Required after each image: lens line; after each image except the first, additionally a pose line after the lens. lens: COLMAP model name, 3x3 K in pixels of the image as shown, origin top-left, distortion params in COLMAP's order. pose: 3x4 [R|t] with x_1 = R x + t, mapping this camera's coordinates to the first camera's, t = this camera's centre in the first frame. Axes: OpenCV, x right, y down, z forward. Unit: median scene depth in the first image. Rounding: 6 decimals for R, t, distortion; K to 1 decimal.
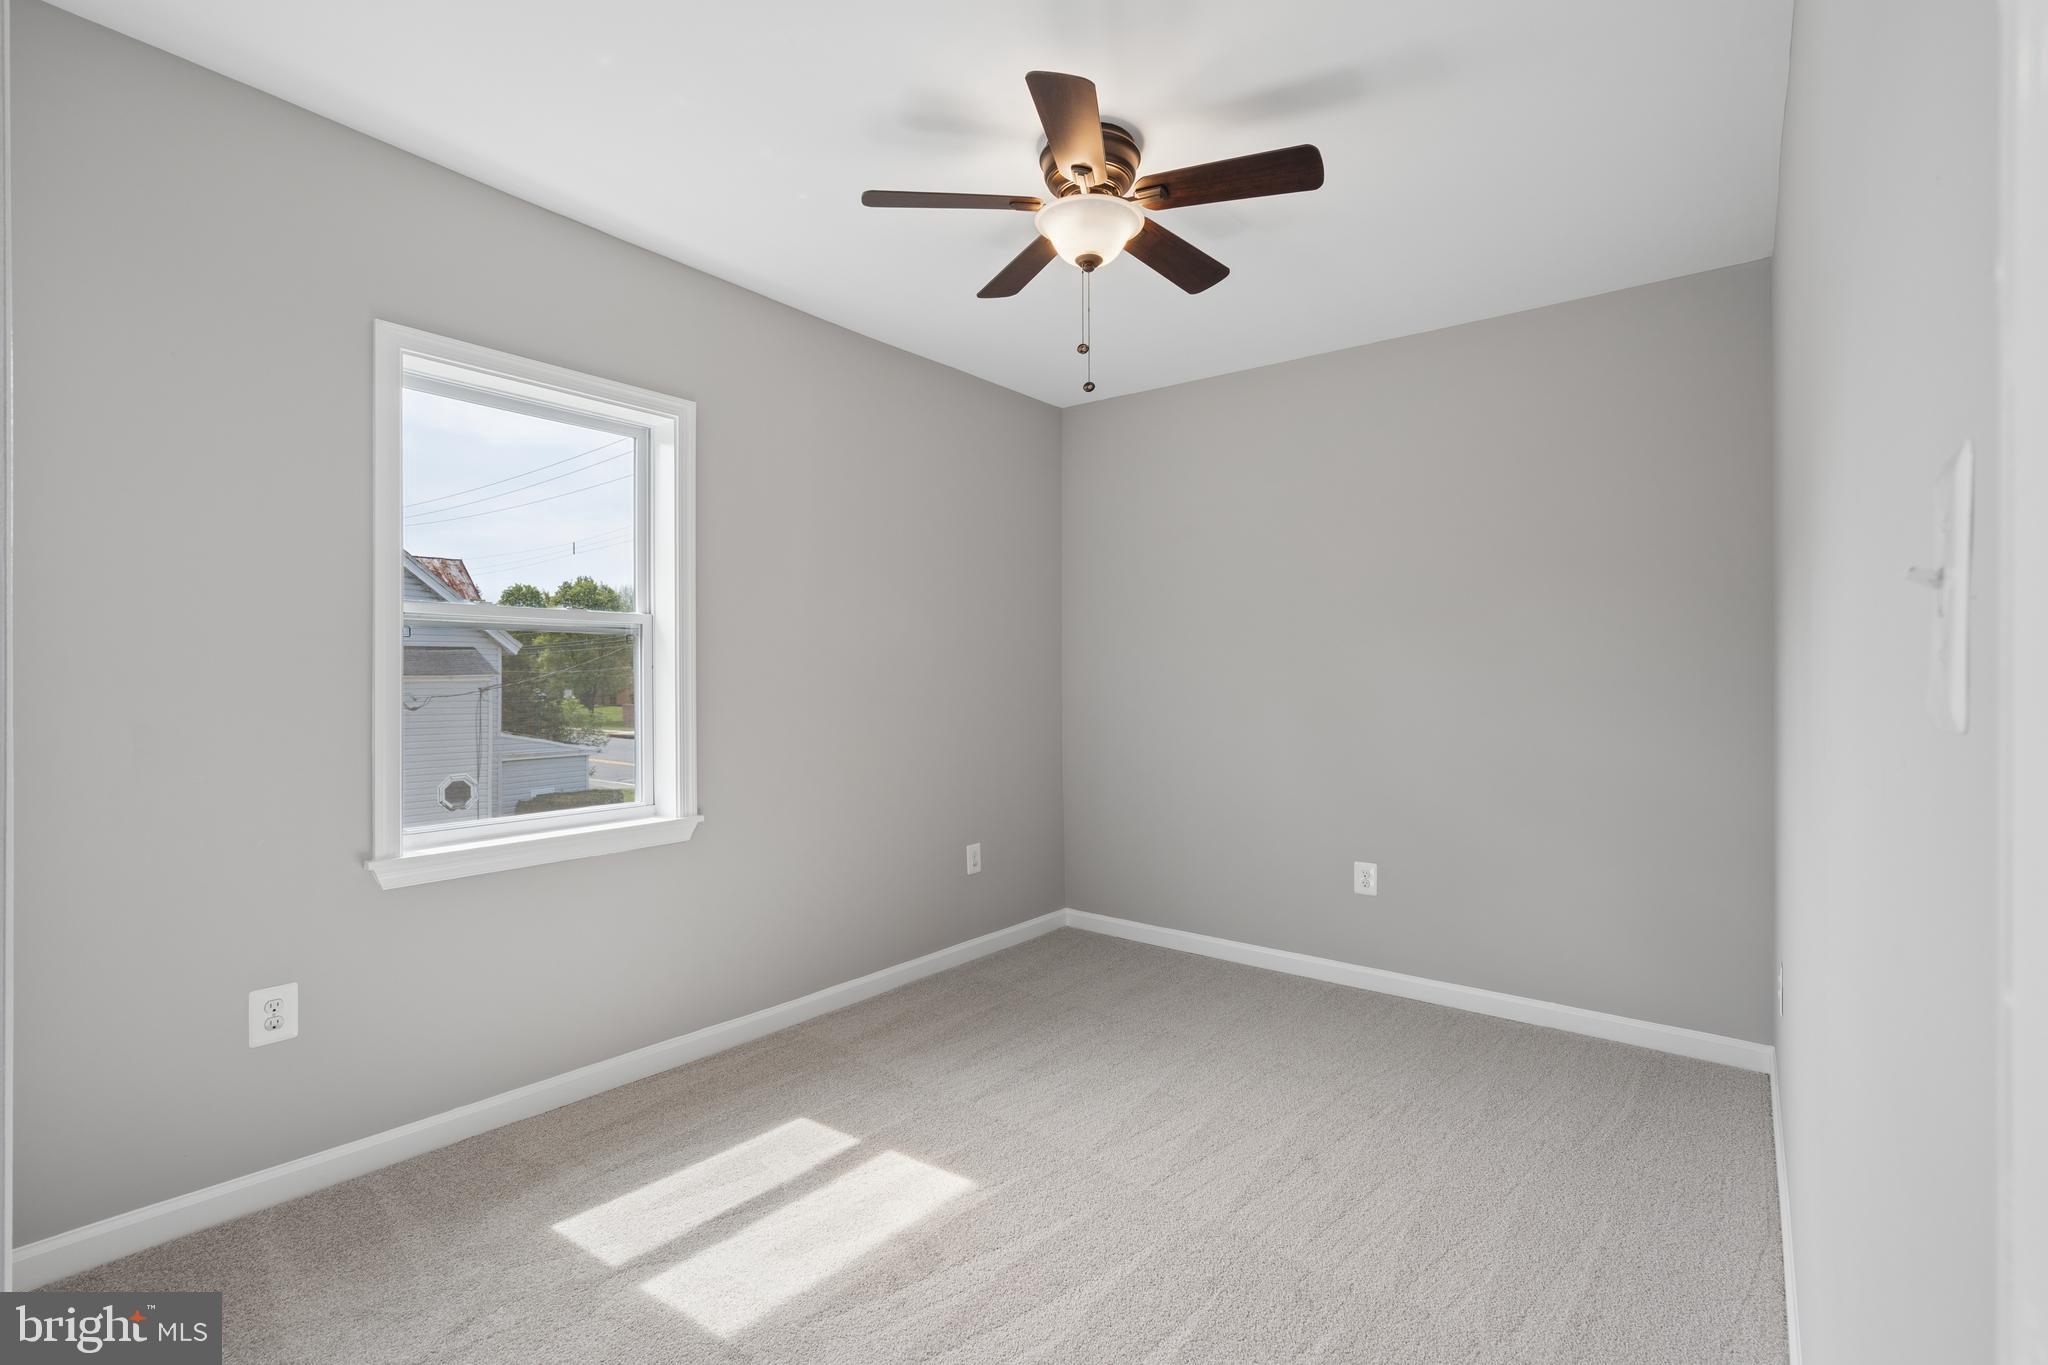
lens RADIAL K [[934.2, 0, 1040.7], [0, 934.2, 718.2], [0, 0, 1]] dist [-0.003013, 0.001050]
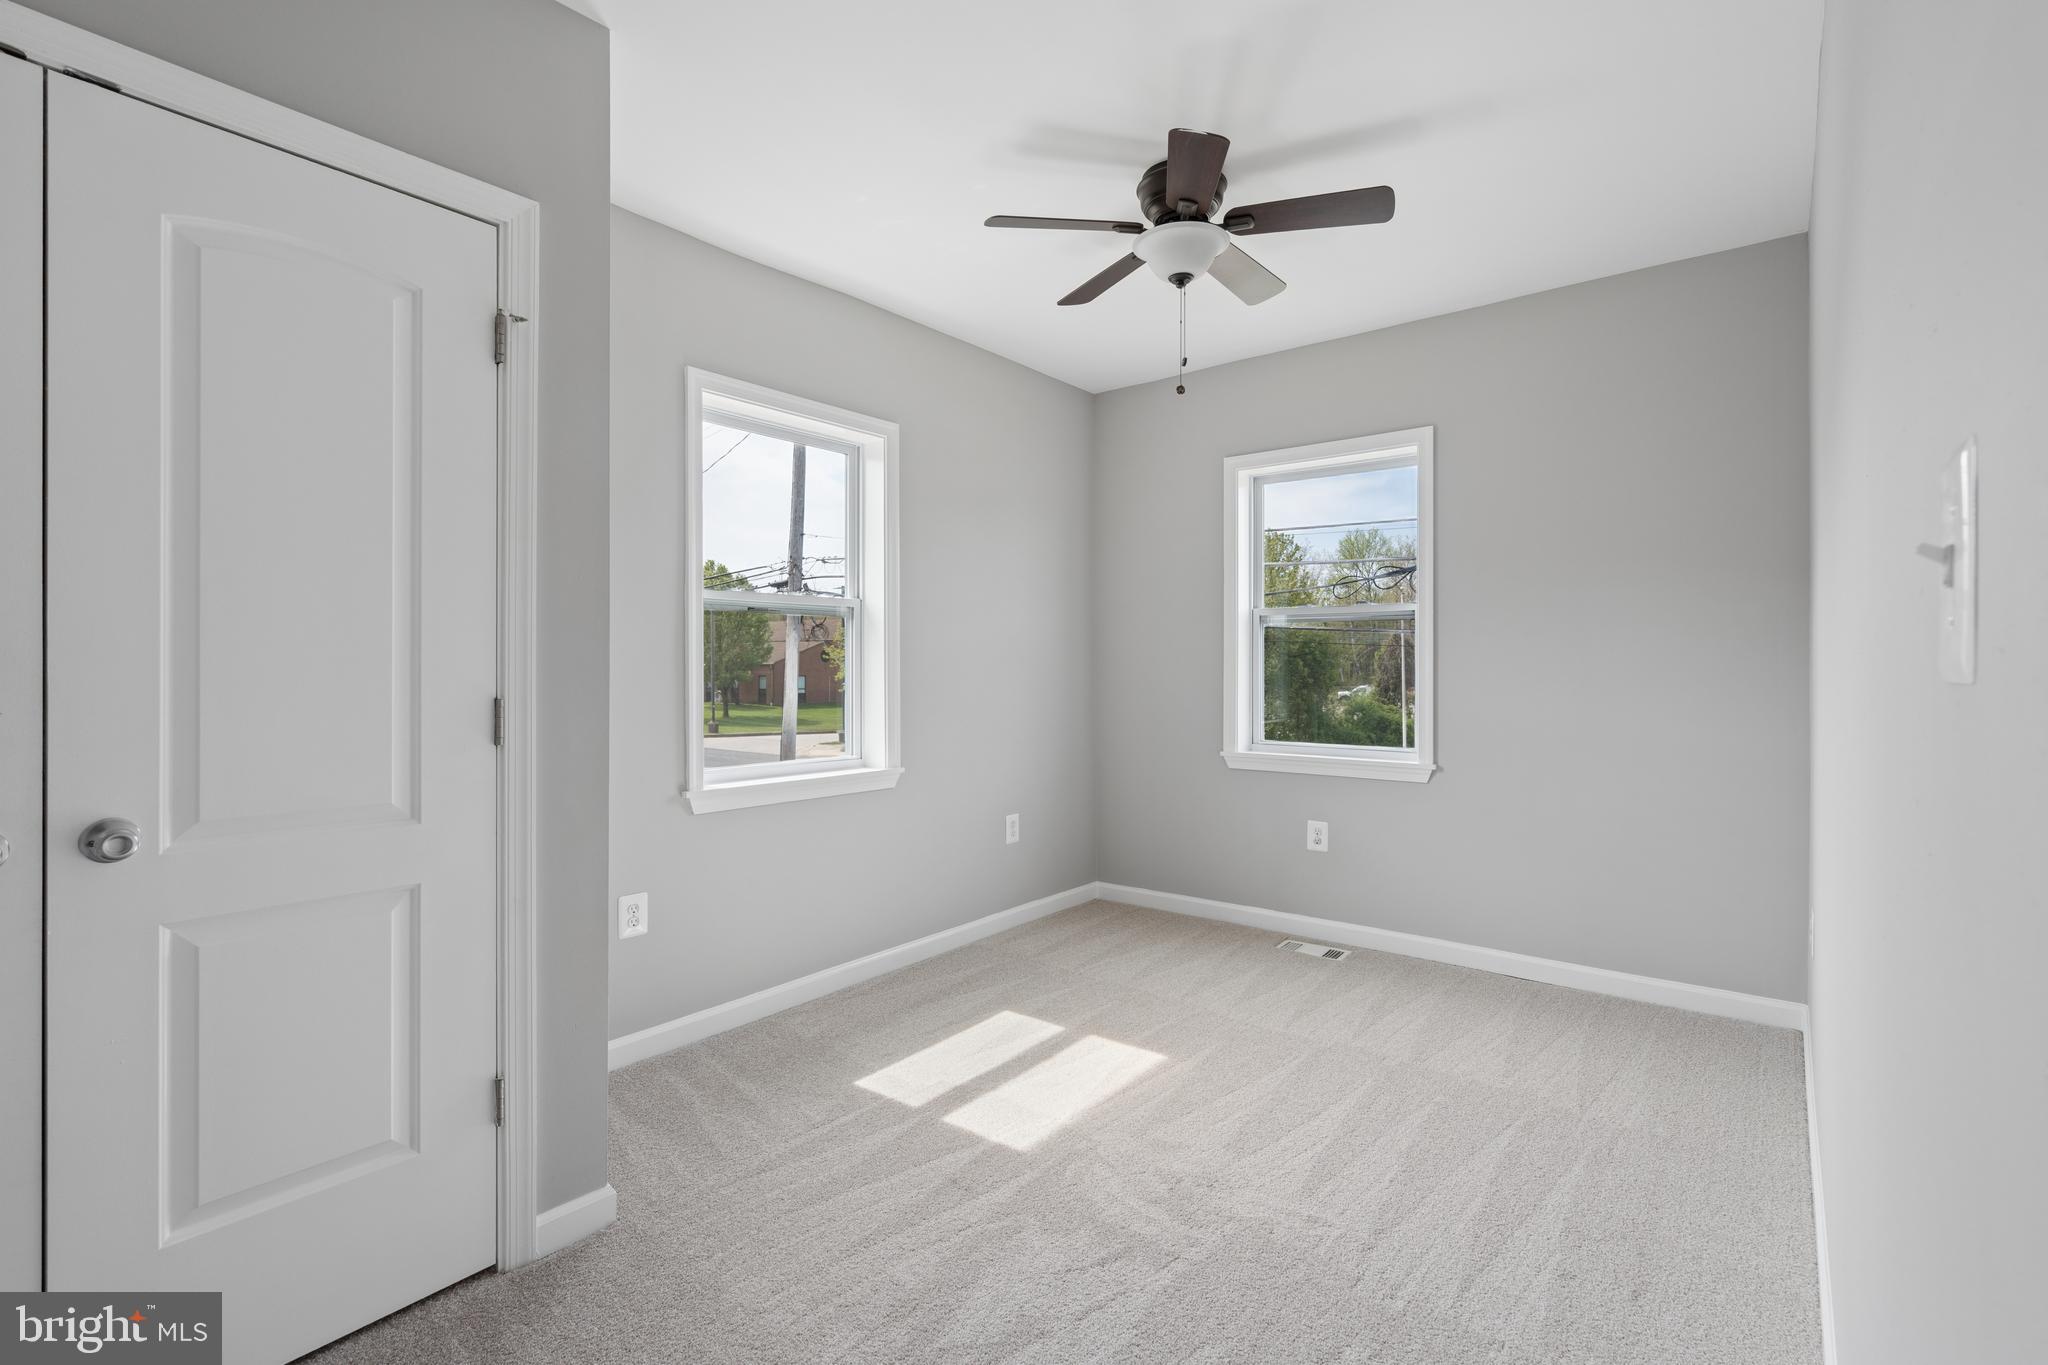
lens RADIAL K [[934.2, 0, 1032.6], [0, 934.2, 671.7], [0, 0, 1]] dist [-0.003013, 0.001050]
pose [[0.999828, -0.009262, -0.016071, -0.202905], [0.008875, 0.999674, -0.023939, 0.015376], [0.016287, 0.023793, 0.999584, -0.221768]]
